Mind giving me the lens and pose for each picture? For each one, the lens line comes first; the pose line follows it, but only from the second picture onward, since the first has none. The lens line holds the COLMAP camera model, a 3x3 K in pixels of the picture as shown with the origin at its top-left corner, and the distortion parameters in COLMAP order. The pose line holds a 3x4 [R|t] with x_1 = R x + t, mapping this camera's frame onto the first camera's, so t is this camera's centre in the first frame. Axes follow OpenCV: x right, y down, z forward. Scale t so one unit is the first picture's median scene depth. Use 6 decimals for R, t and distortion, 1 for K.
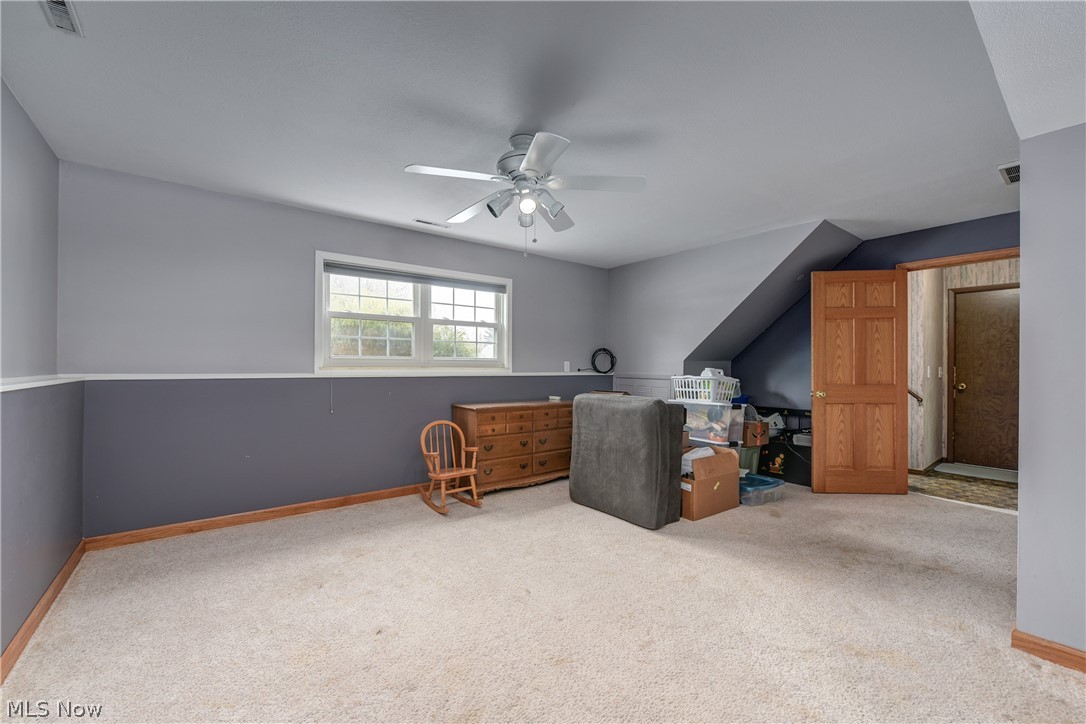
lens RADIAL K [[448.7, 0, 540.8], [0, 448.7, 367.8], [0, 0, 1]] dist [-0.013215, -0.000012]
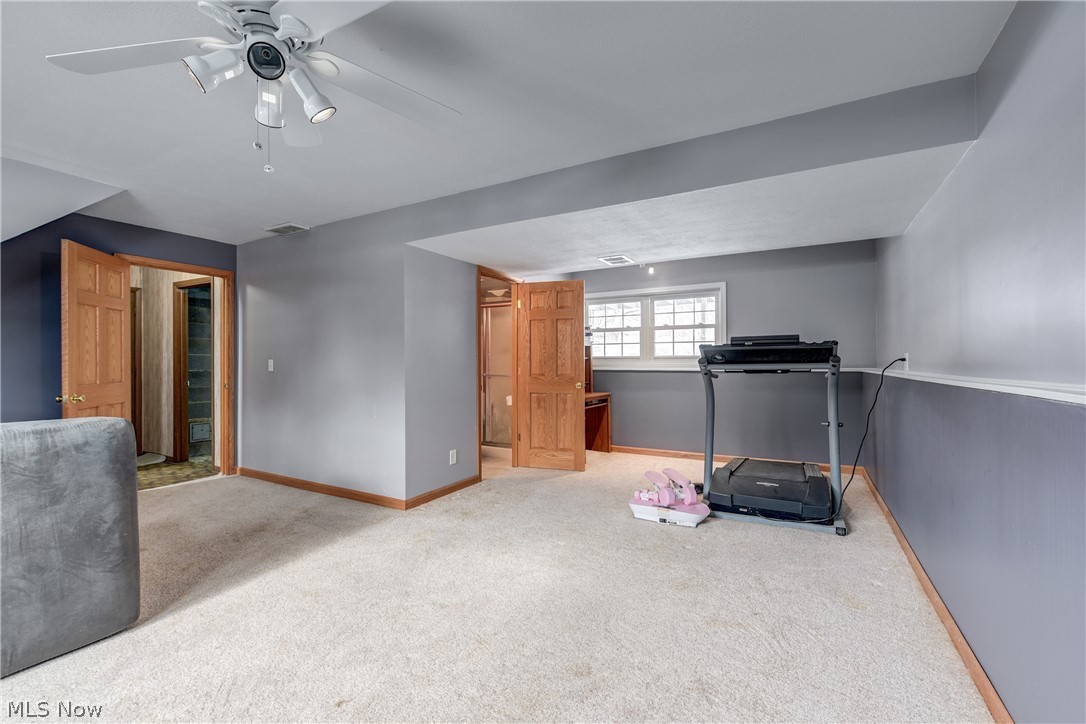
lens RADIAL K [[442.3, 0, 543.0], [0, 442.3, 362.0], [0, 0, 1]] dist [-0.001810, -0.000181]
pose [[-0.398317, 0.004047, 0.917239, -0.481364], [0.009303, 0.999957, -0.000372, 0.004172], [-0.917200, 0.008385, -0.398338, 0.653251]]
